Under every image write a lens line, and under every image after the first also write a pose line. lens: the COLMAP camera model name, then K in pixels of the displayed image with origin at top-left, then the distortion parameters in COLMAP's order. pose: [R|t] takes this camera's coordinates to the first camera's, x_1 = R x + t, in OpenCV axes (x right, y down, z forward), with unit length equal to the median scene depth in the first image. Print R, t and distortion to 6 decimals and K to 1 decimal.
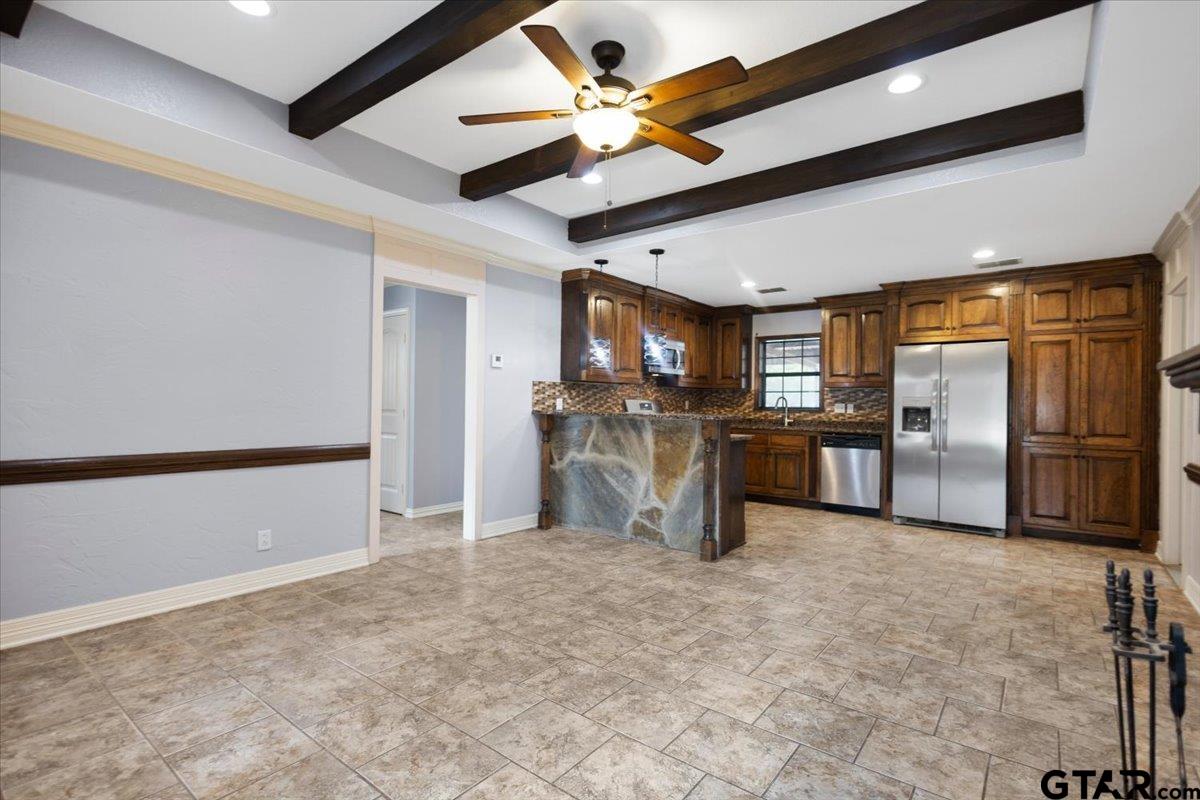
lens RADIAL K [[555.2, 0, 604.9], [0, 555.2, 405.4], [0, 0, 1]] dist [0.009705, -0.000308]
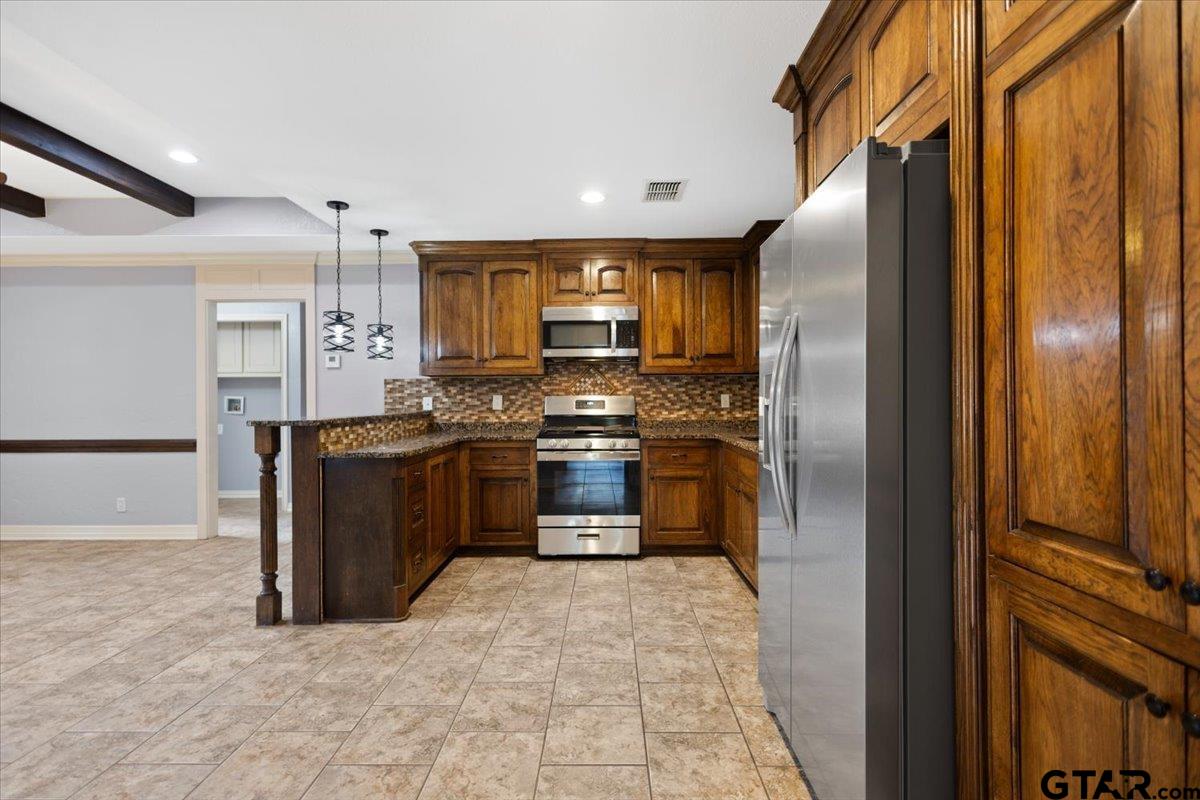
lens RADIAL K [[555.2, 0, 602.0], [0, 555.2, 396.9], [0, 0, 1]] dist [0.009705, -0.000308]
pose [[0.605705, -0.019843, -0.795442, 0.993967], [0.011660, 0.999803, -0.016062, 0.005664], [0.795604, 0.000454, 0.605817, 0.885372]]
